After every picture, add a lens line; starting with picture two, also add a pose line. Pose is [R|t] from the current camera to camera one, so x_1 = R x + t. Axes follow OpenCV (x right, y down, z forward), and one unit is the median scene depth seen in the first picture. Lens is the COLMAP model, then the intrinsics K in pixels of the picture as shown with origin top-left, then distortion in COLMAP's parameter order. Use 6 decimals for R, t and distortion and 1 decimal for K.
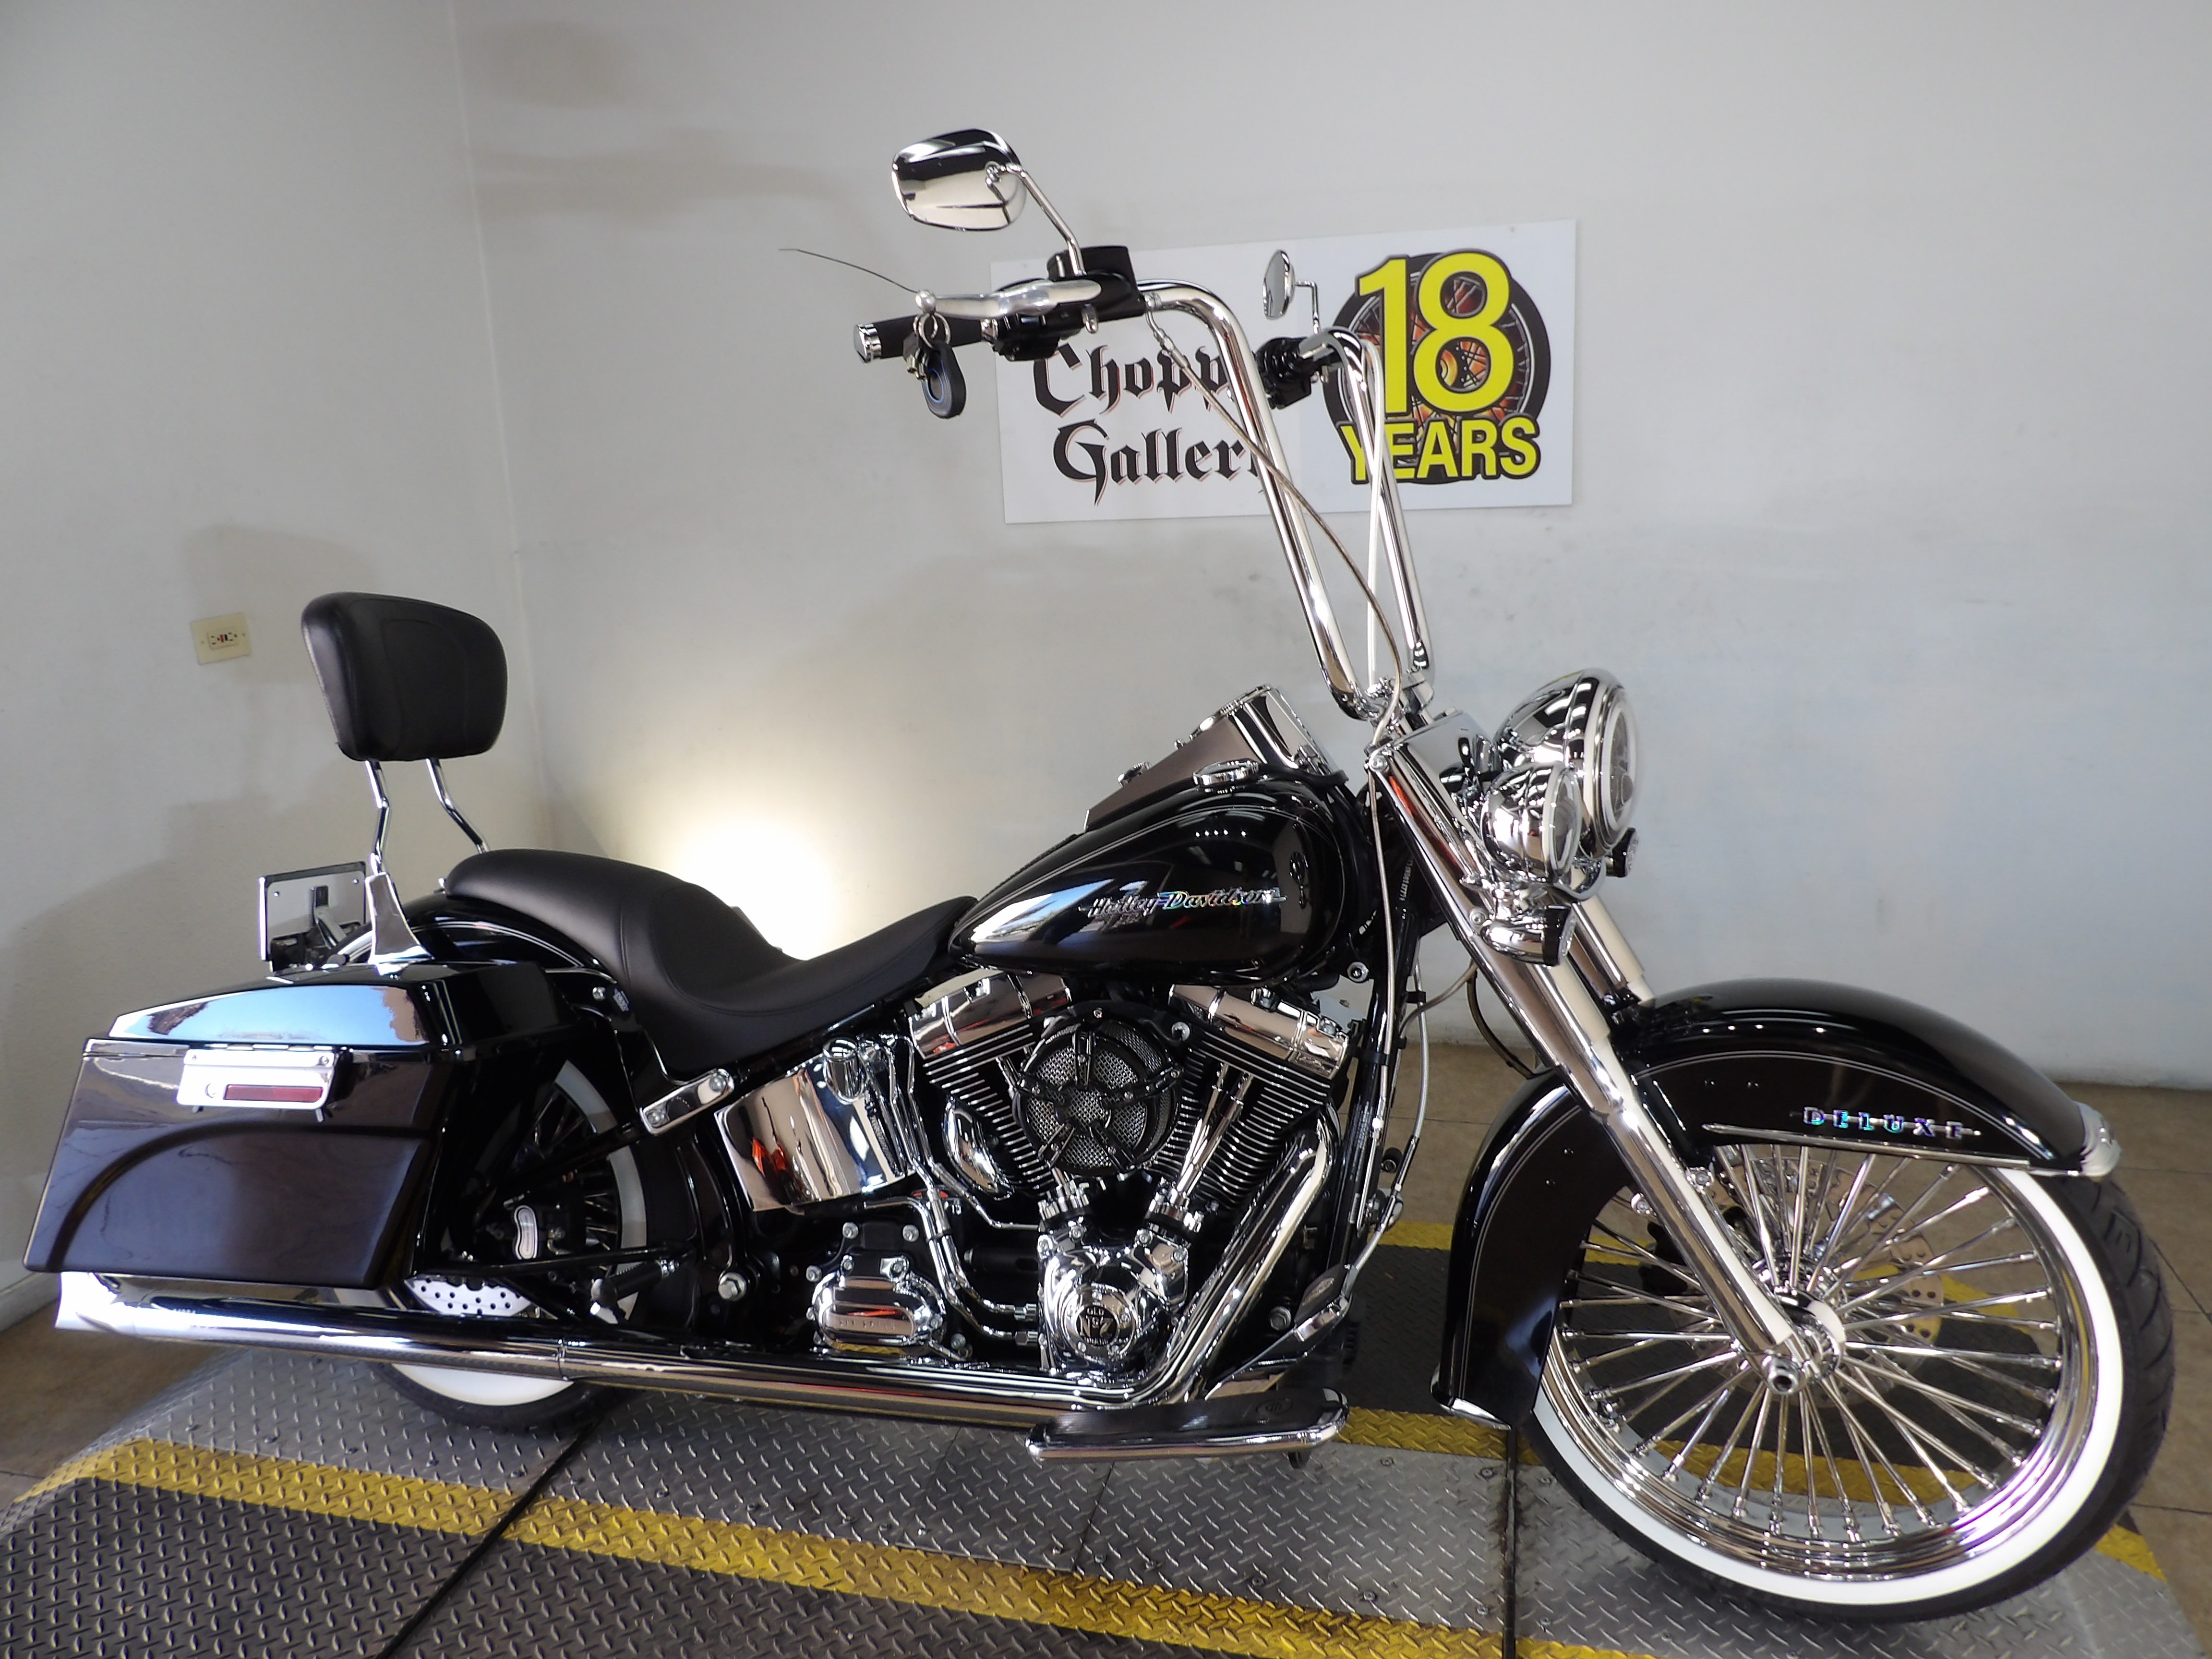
lens RADIAL K [[1588.1, 0, 1118.7], [0, 1588.1, 821.7], [0, 0, 1]] dist [-0.038493, 0.050222]
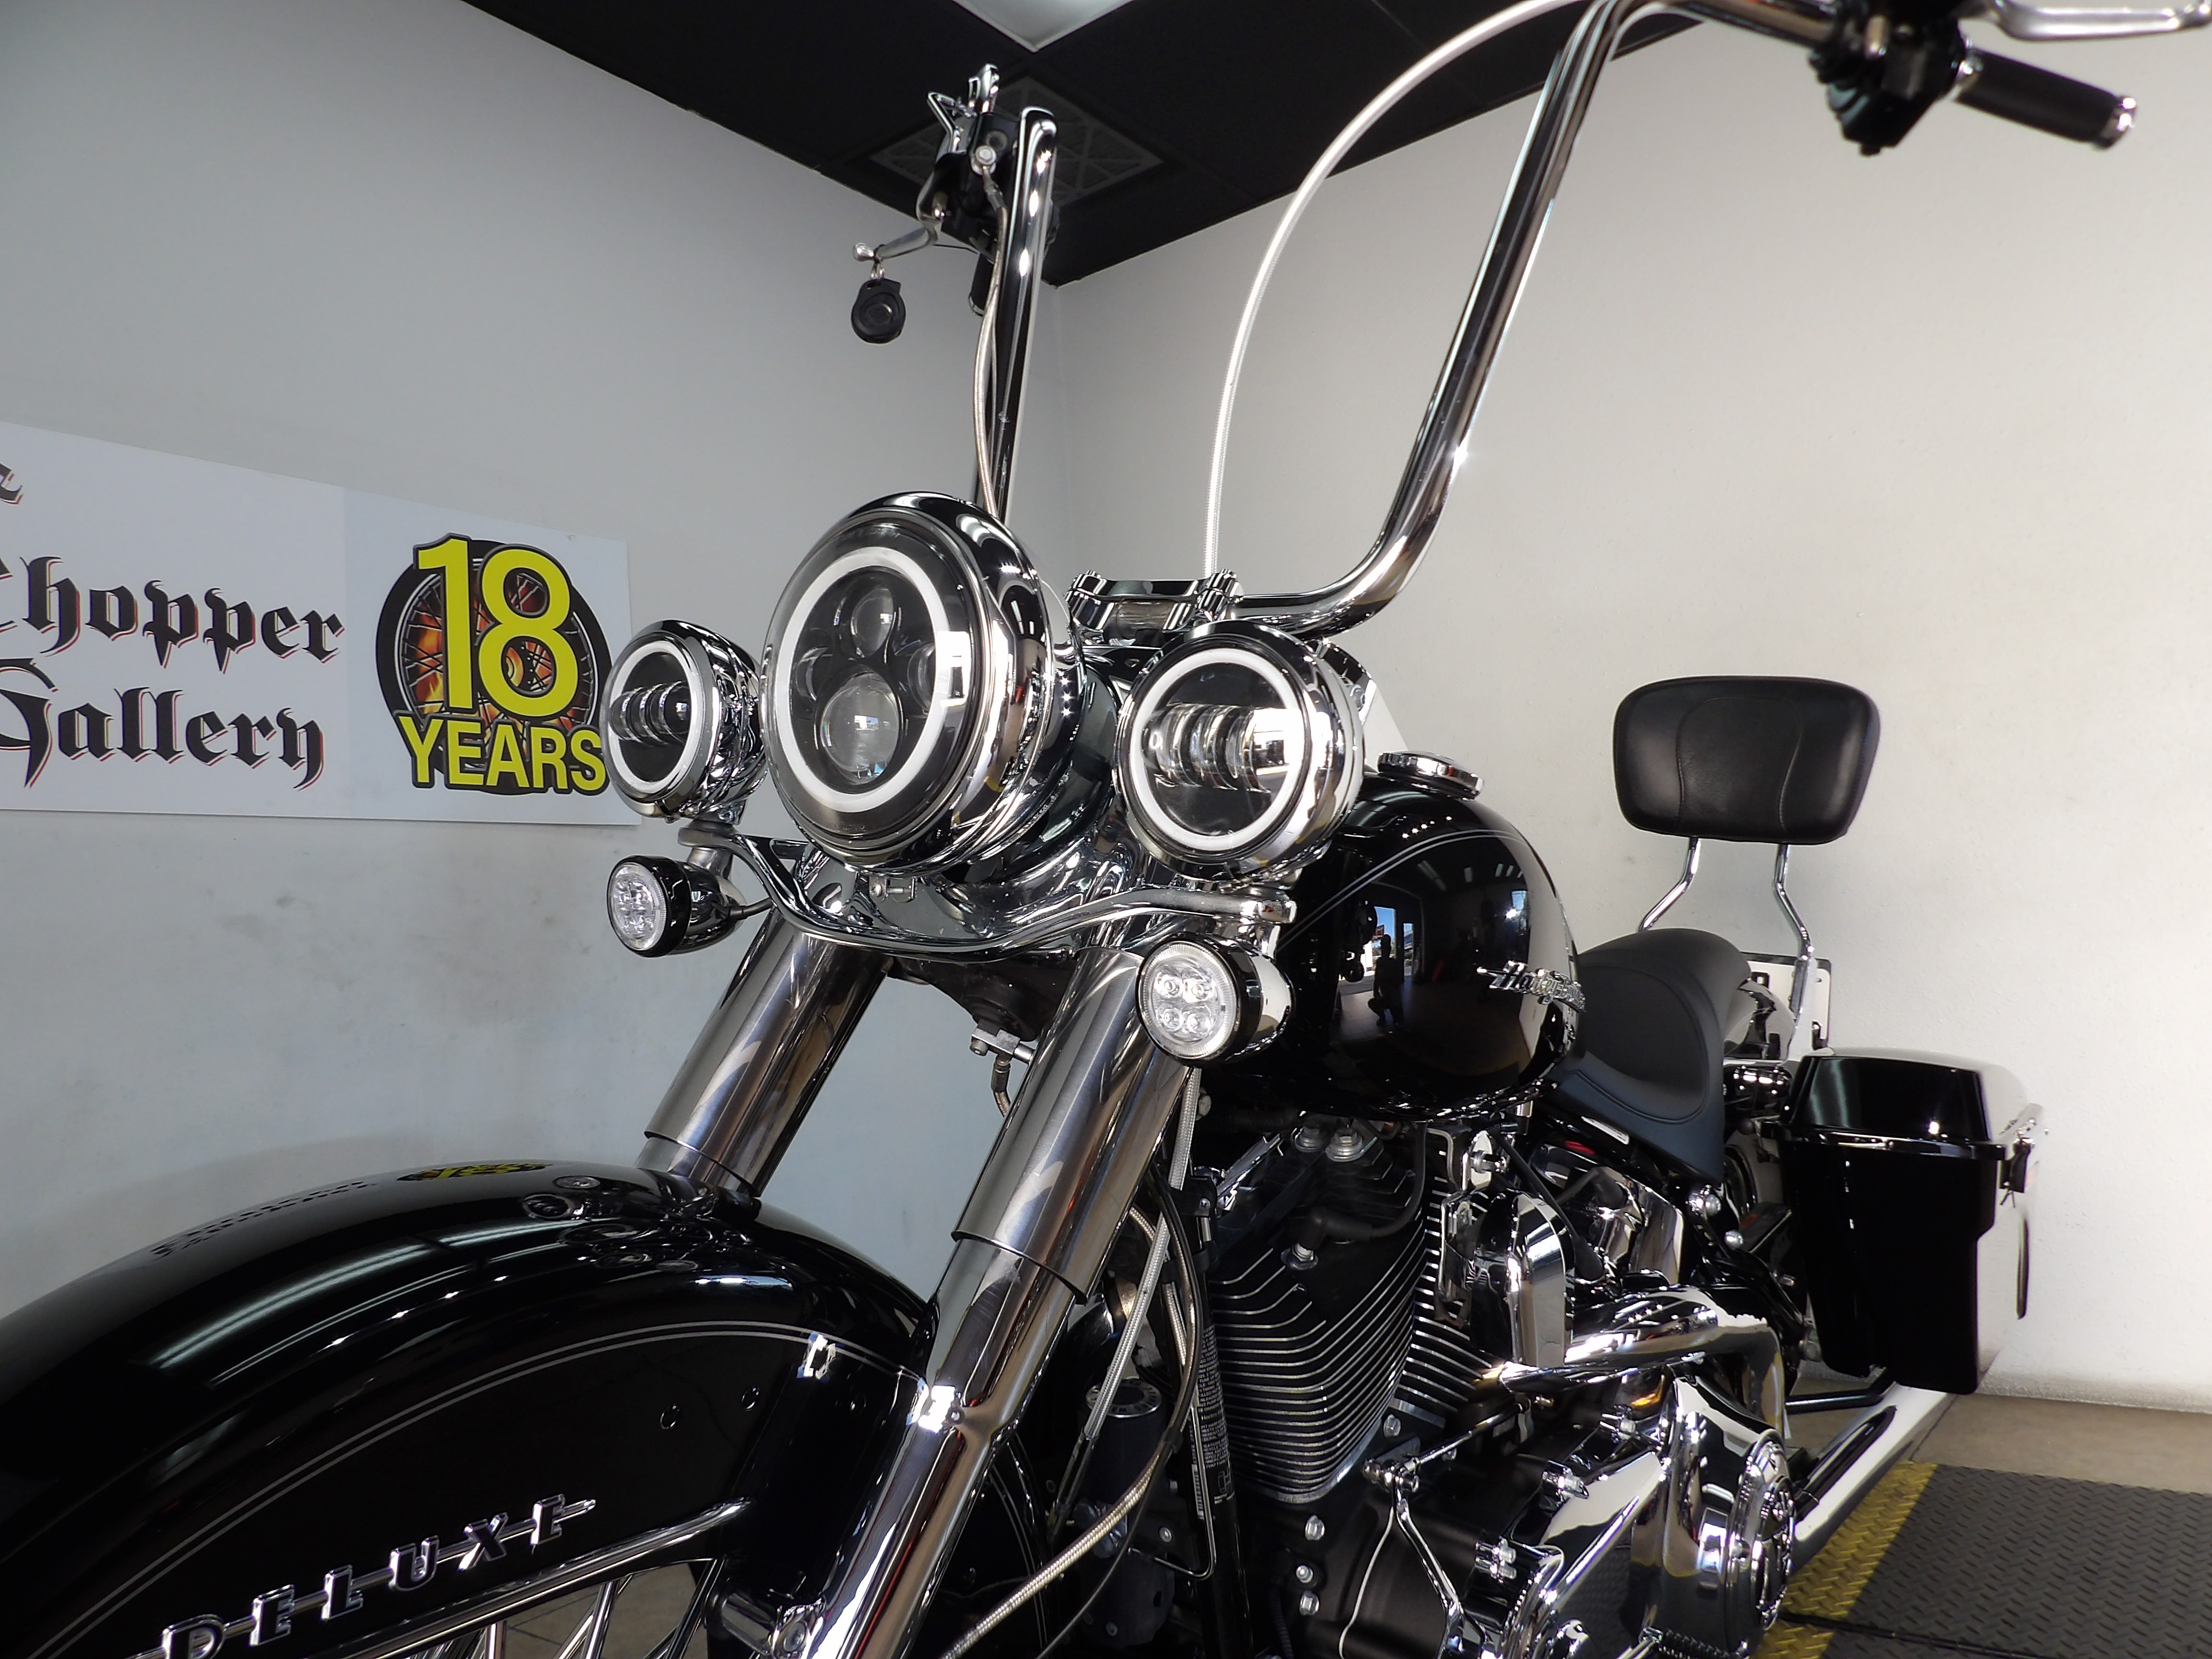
lens RADIAL K [[1588.1, 0, 1145.5], [0, 1588.1, 819.3], [0, 0, 1]] dist [-0.038493, 0.050222]
pose [[0.377728, 0.099620, 0.920542, -0.464620], [0.273998, 0.937641, -0.213901, 0.078377], [-0.884447, 0.333024, 0.326878, 0.430914]]
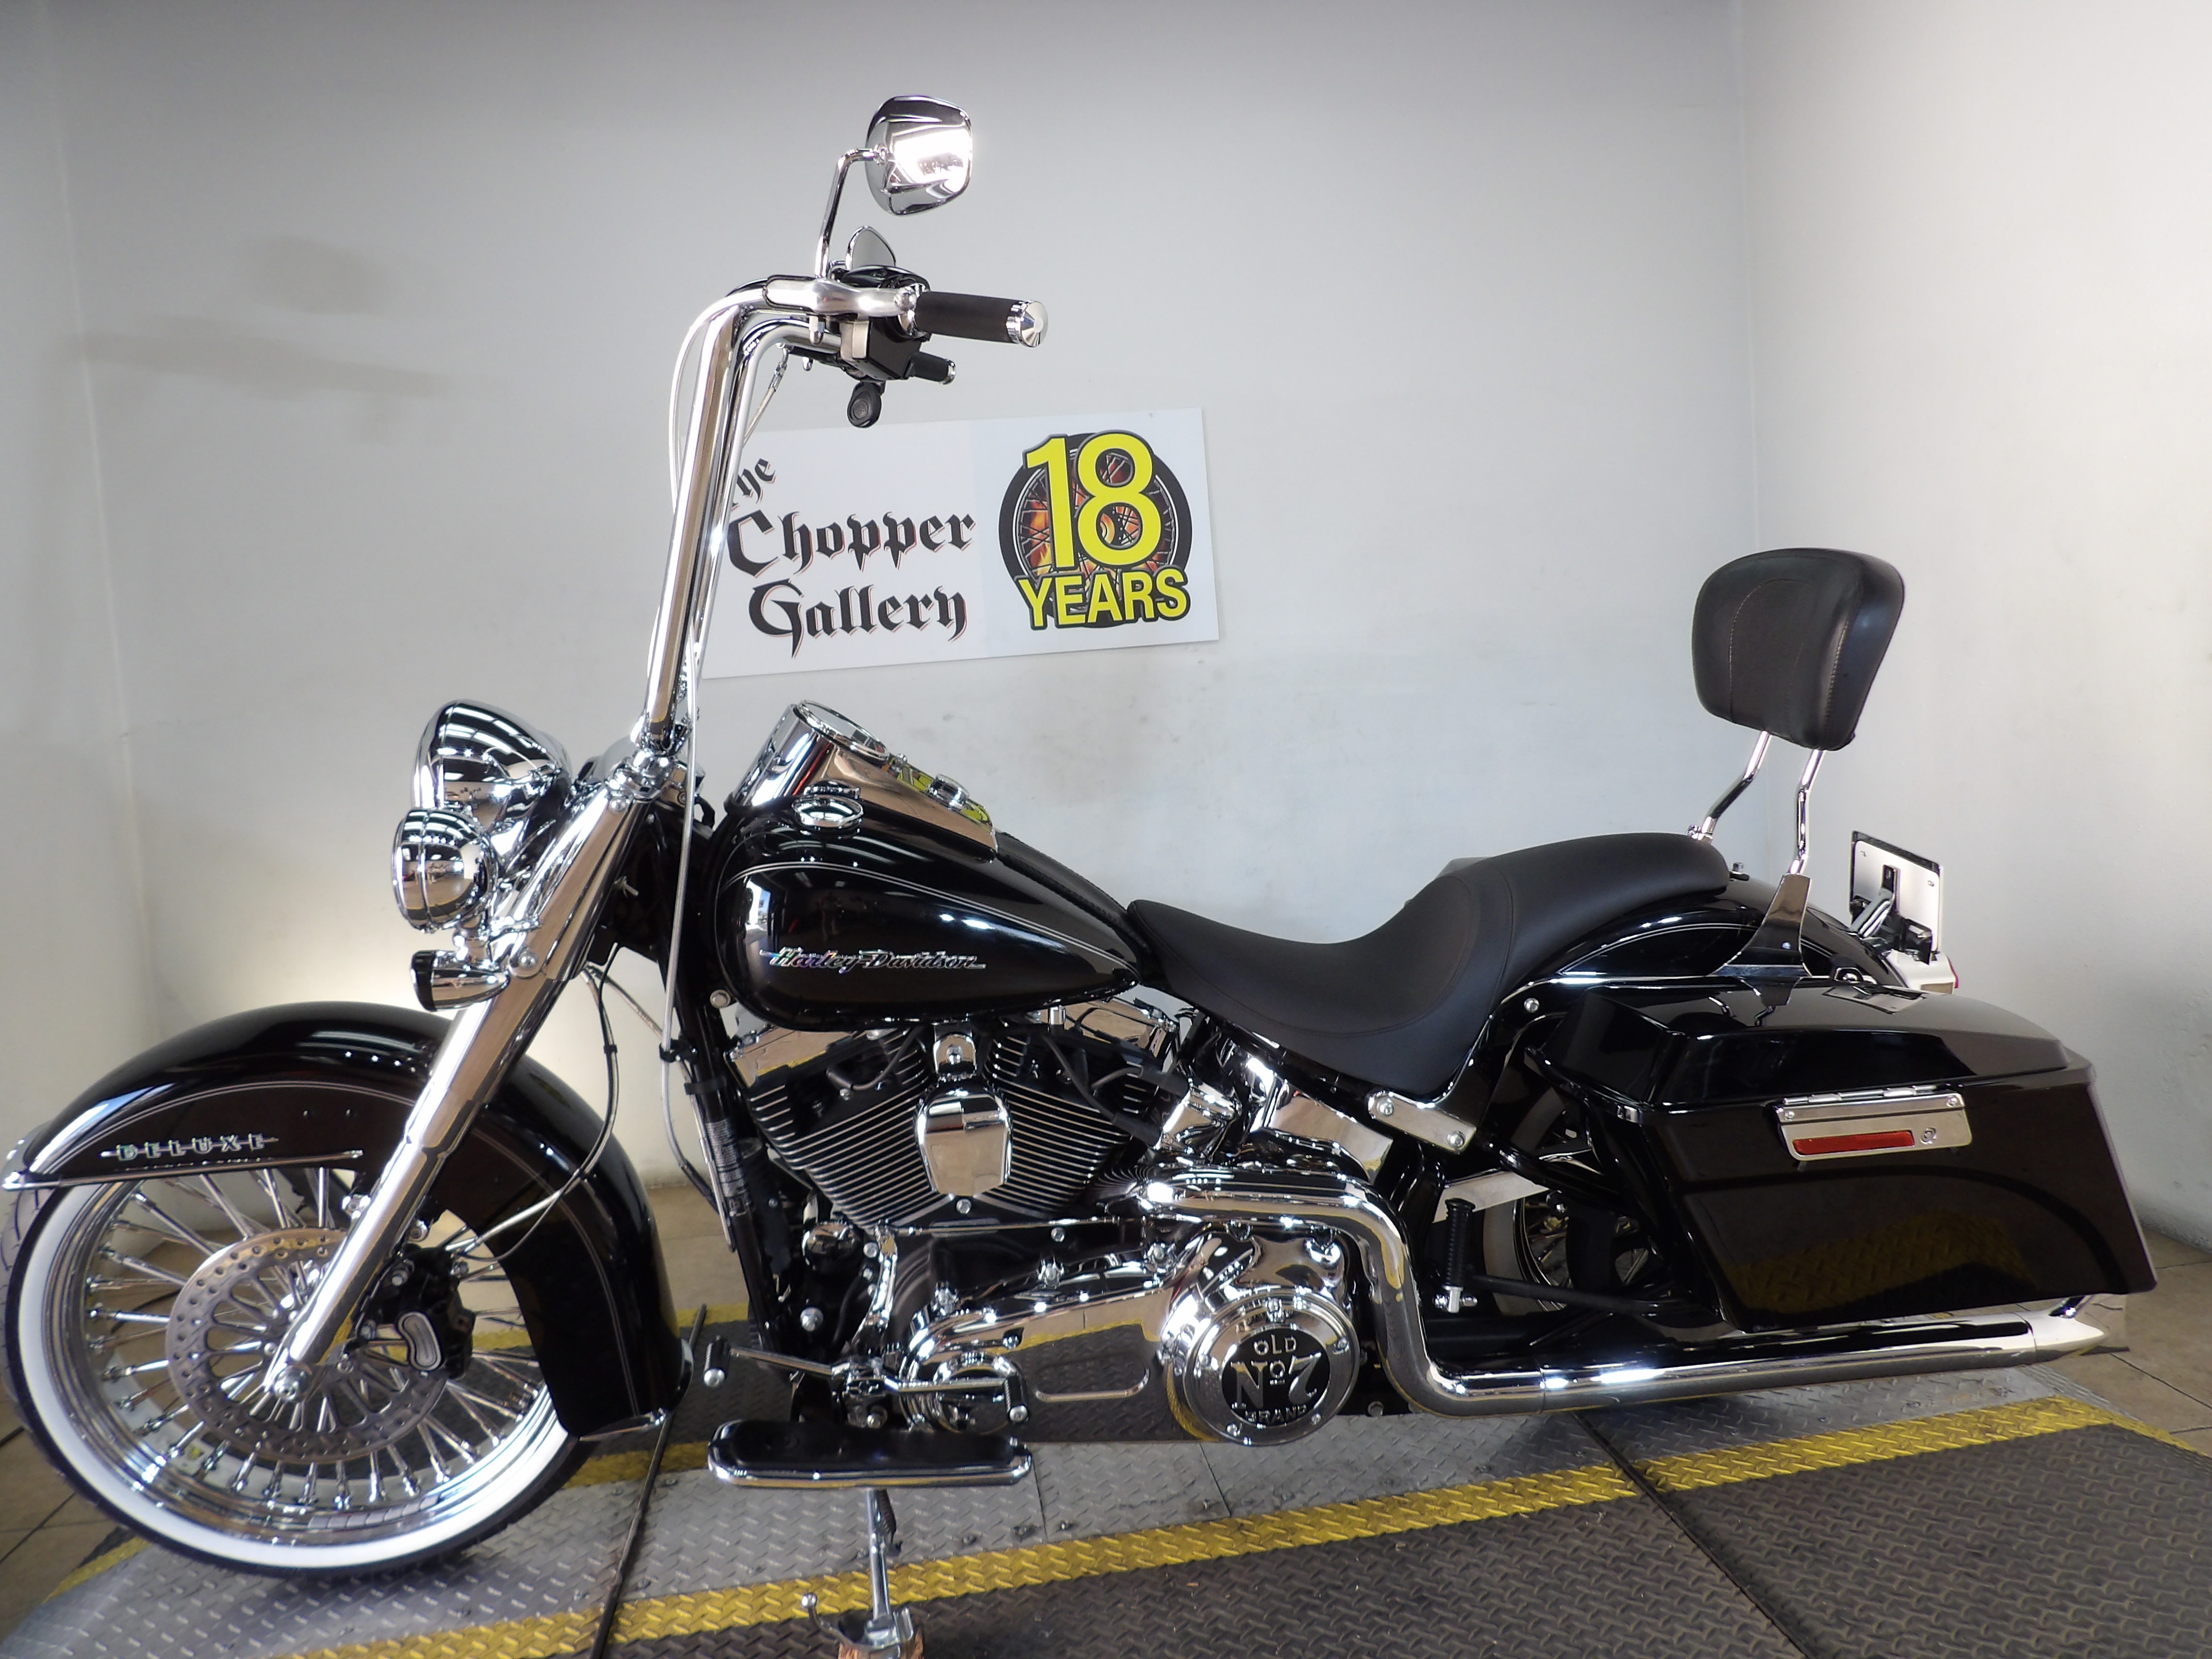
lens RADIAL K [[1588.1, 0, 1116.3], [0, 1588.1, 818.6], [0, 0, 1]] dist [-0.038493, 0.050222]
pose [[0.929093, -0.053860, 0.365904, -0.224911], [0.120247, 0.979579, -0.161137, 0.111415], [-0.349753, 0.193710, 0.916597, -0.030315]]
